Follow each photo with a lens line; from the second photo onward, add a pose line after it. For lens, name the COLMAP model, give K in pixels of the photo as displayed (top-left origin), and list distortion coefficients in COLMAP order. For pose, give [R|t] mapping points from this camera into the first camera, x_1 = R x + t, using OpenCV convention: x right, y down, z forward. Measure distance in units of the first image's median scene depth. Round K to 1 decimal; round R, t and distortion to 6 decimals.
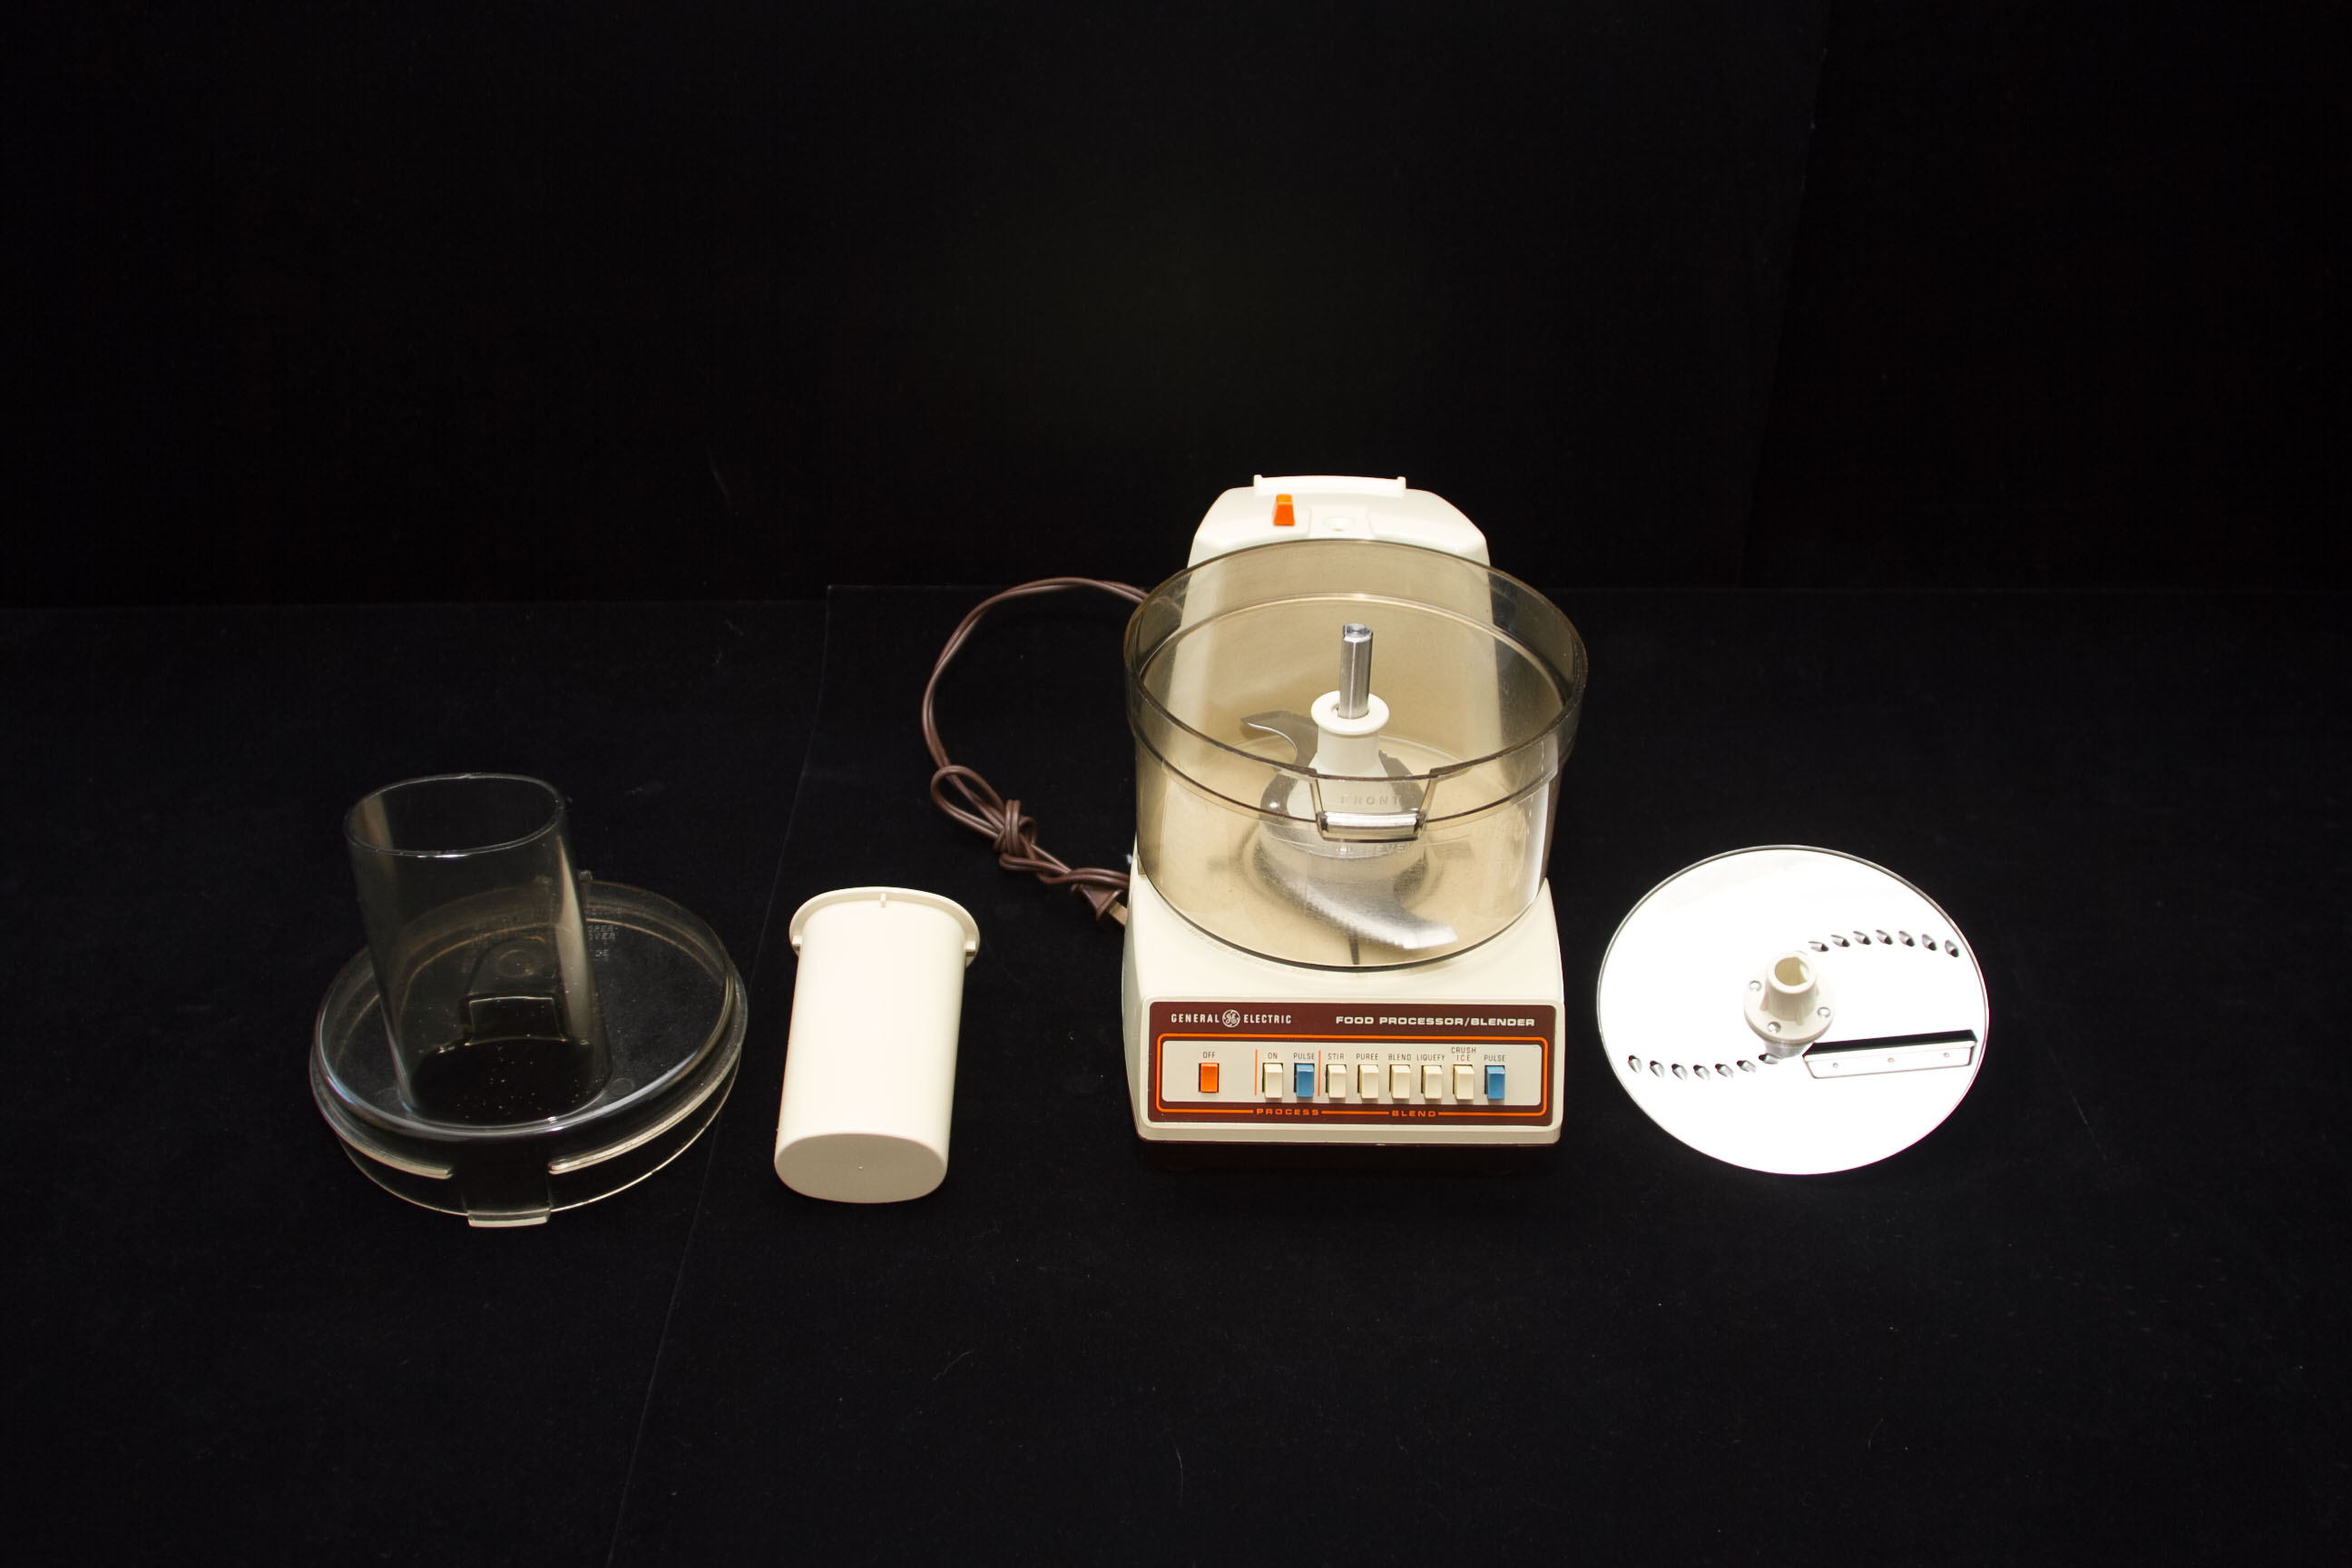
lens RADIAL K [[2218.6, 0, 1177.2], [0, 2218.6, 839.3], [0, 0, 1]] dist [-0.037032, 0.000000]
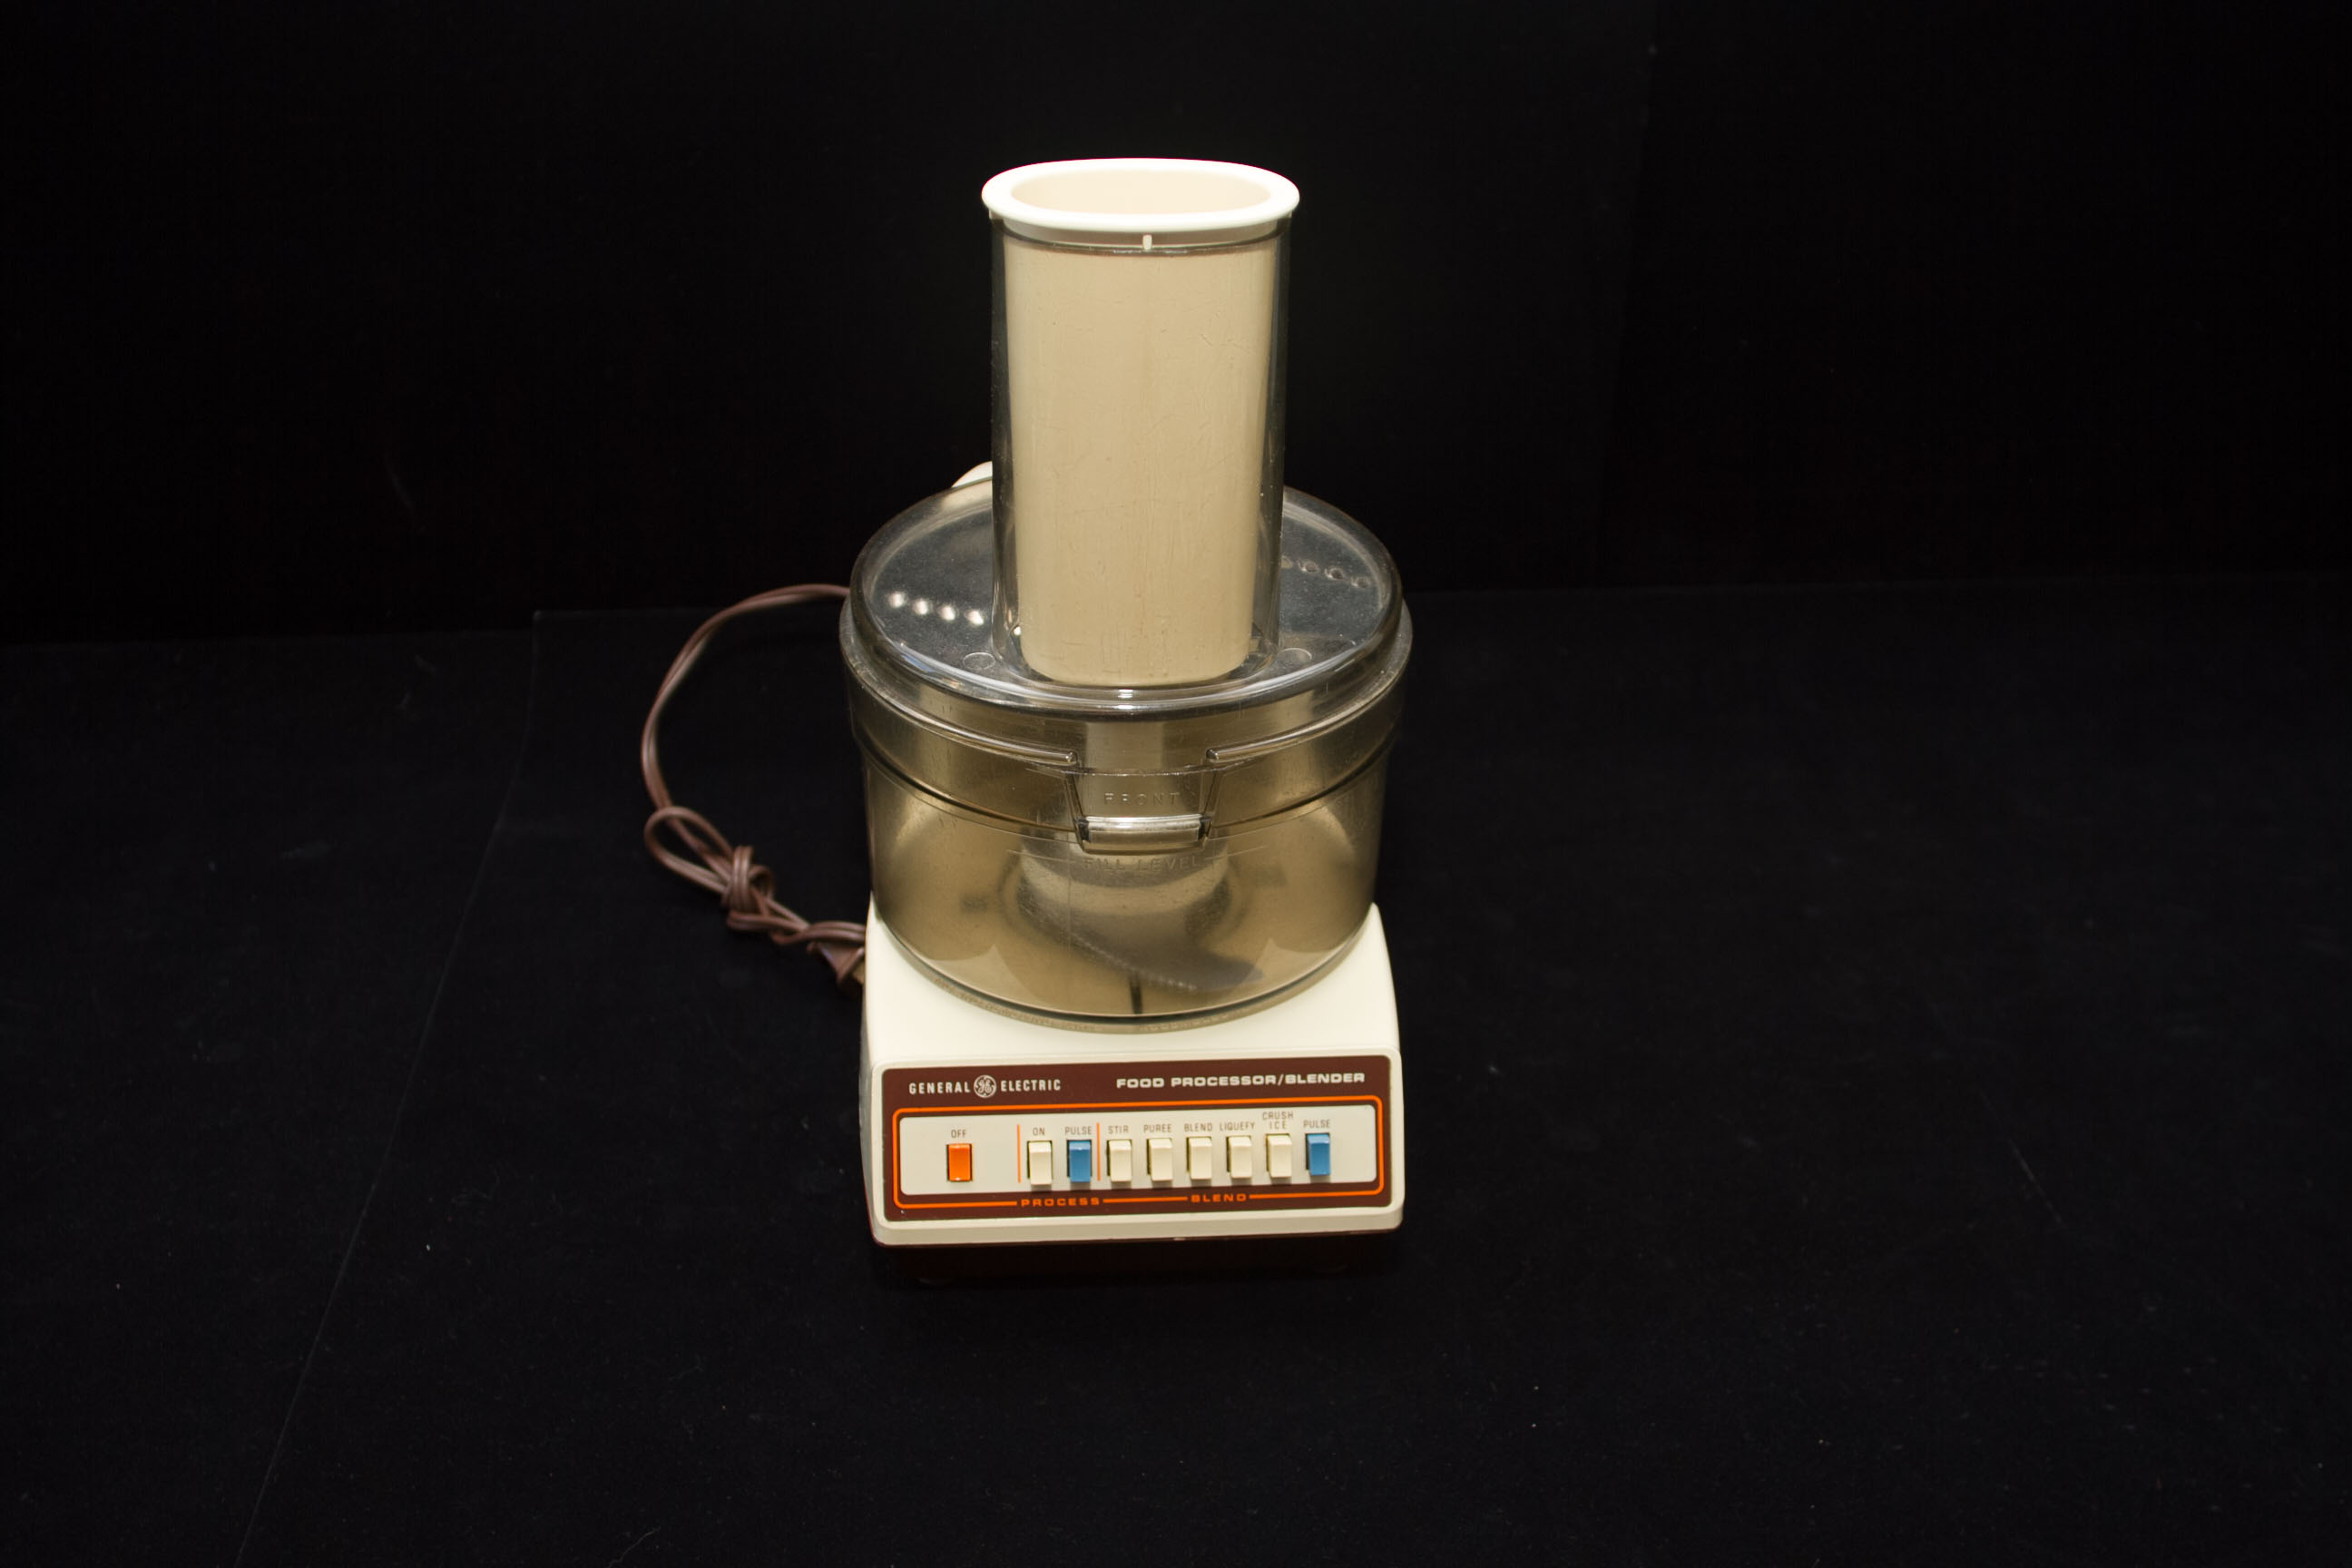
lens RADIAL K [[2218.6, 0, 1179.2], [0, 2218.6, 832.6], [0, 0, 1]] dist [-0.037032, 0.000000]
pose [[0.997579, -0.031722, 0.061880, 0.047228], [0.035150, 0.997861, -0.055121, 0.035837], [-0.059999, 0.057162, 0.996560, 0.197575]]
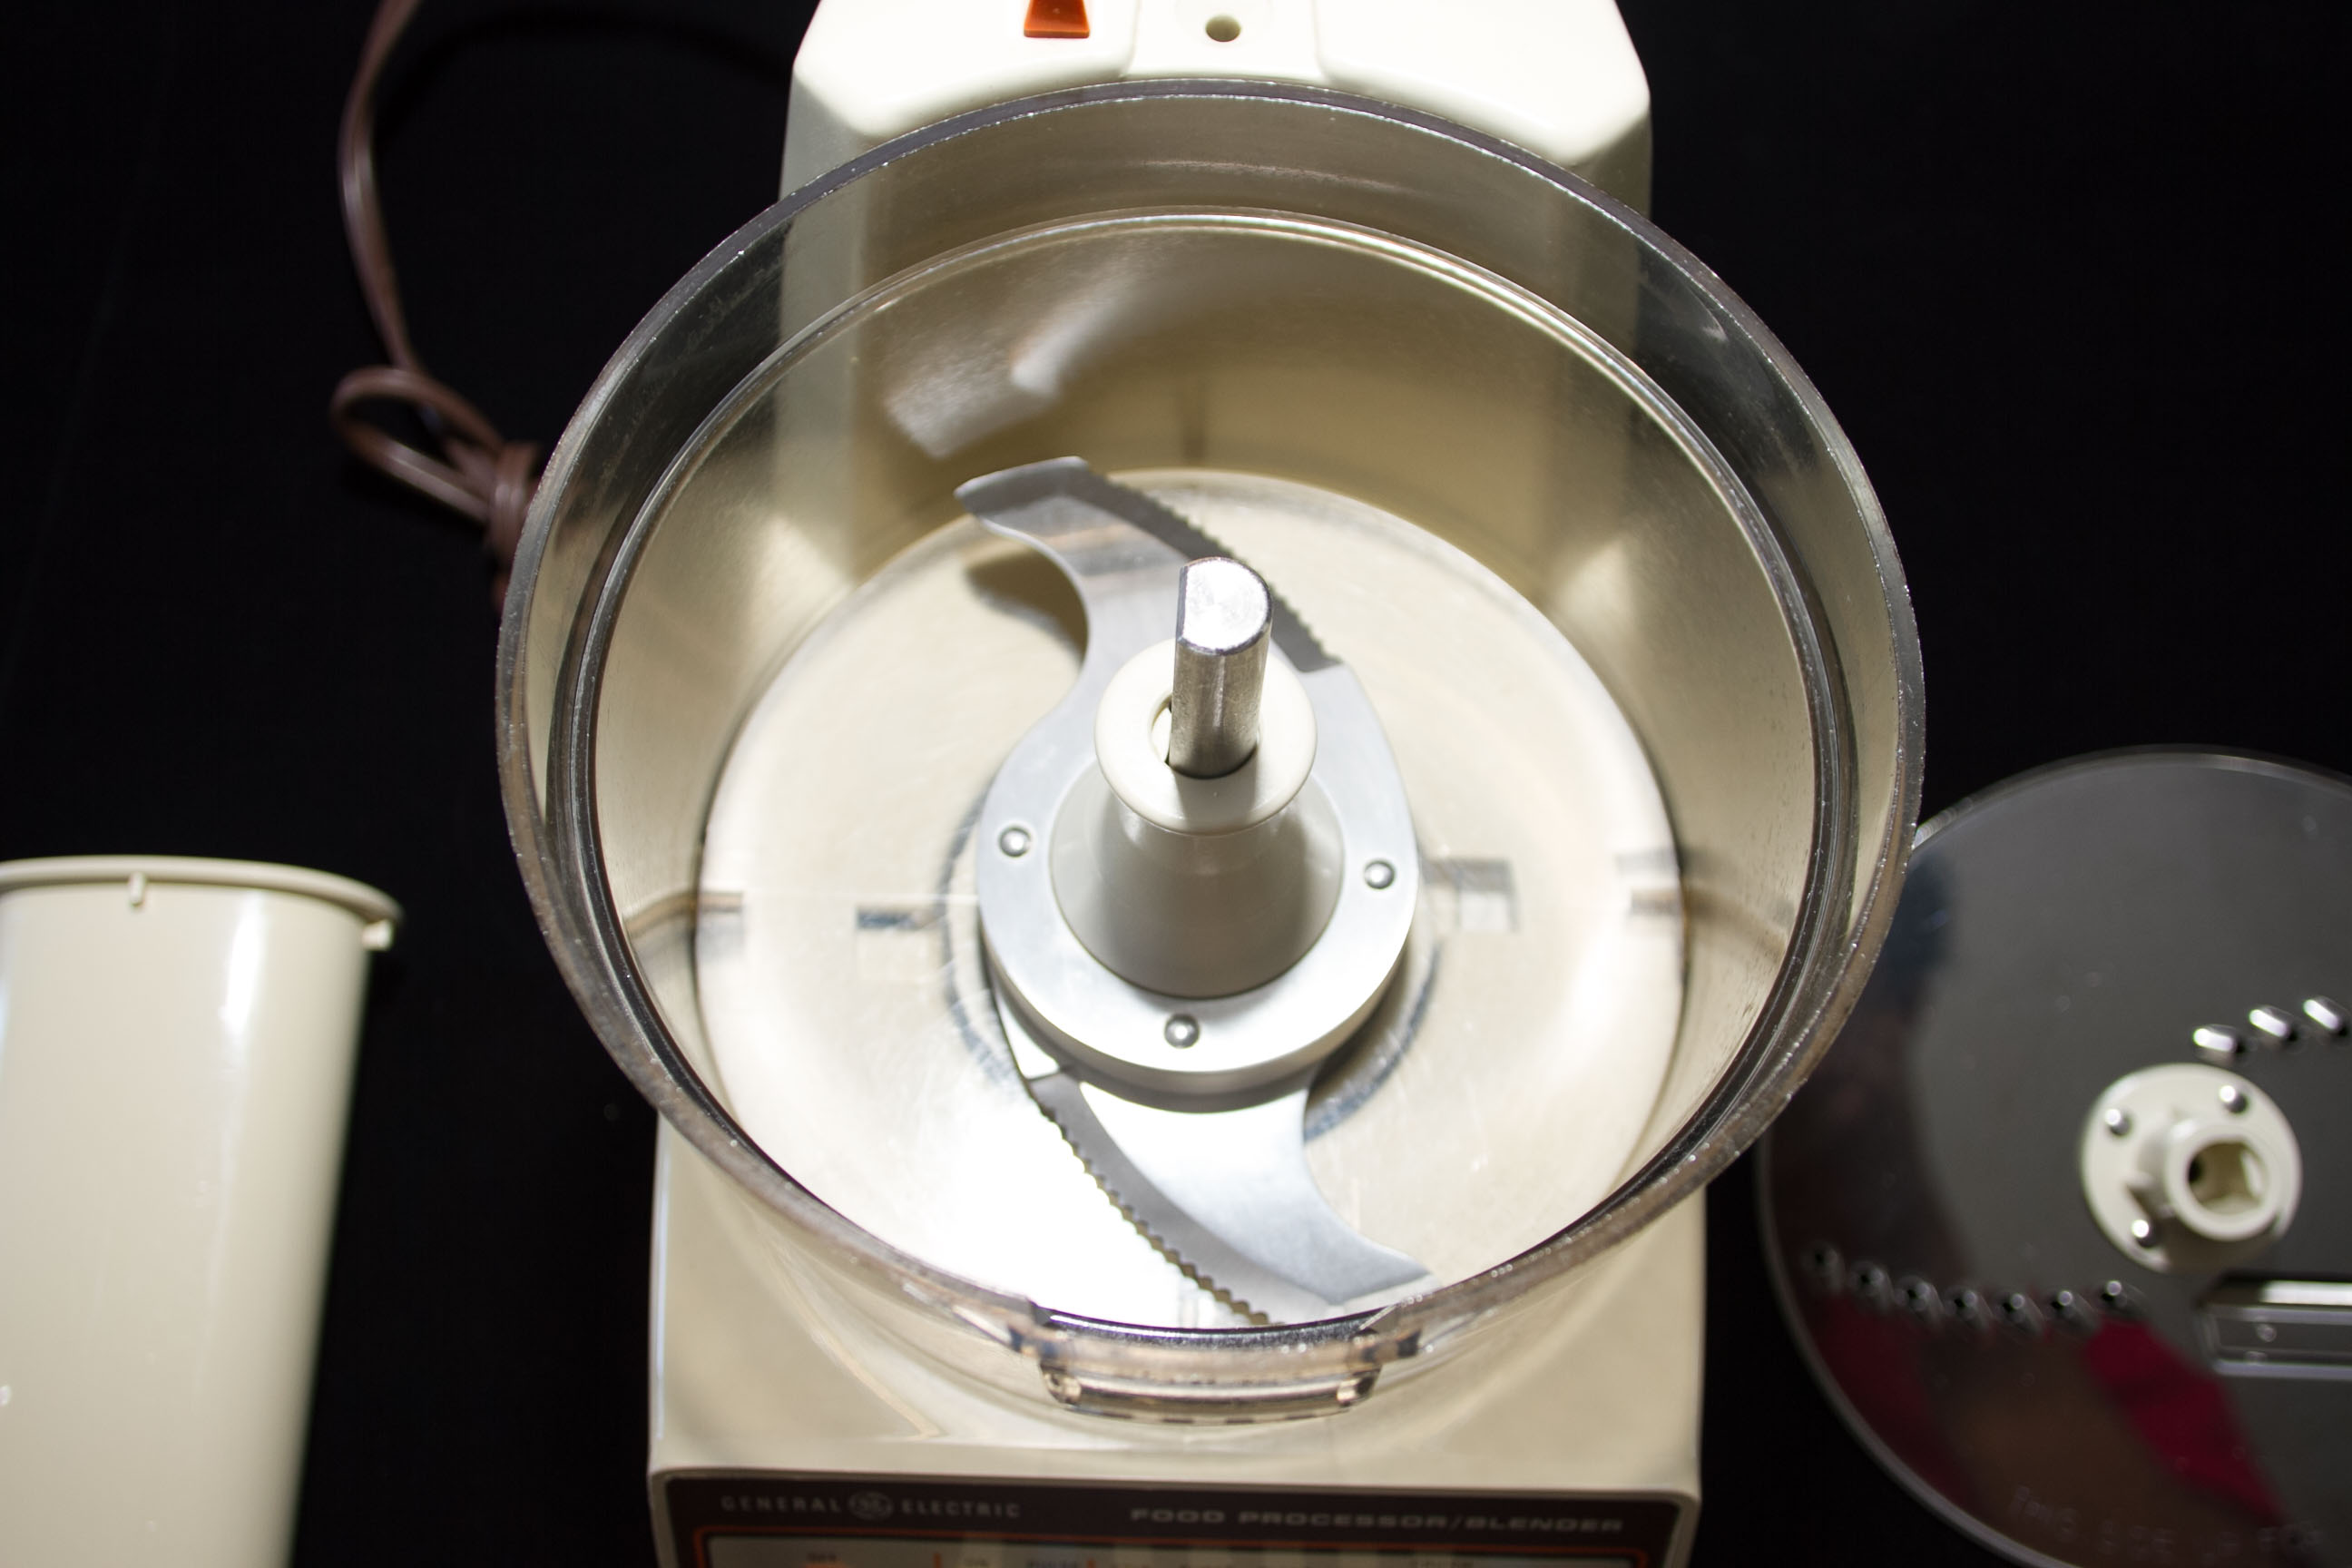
lens RADIAL K [[2218.6, 0, 1171.4], [0, 2218.6, 784.1], [0, 0, 1]] dist [-0.037032, 0.000000]
pose [[0.999600, 0.020495, 0.019477, 0.068016], [-0.027321, 0.877453, 0.478884, -0.226761], [-0.007275, -0.479225, 0.877662, 0.707366]]
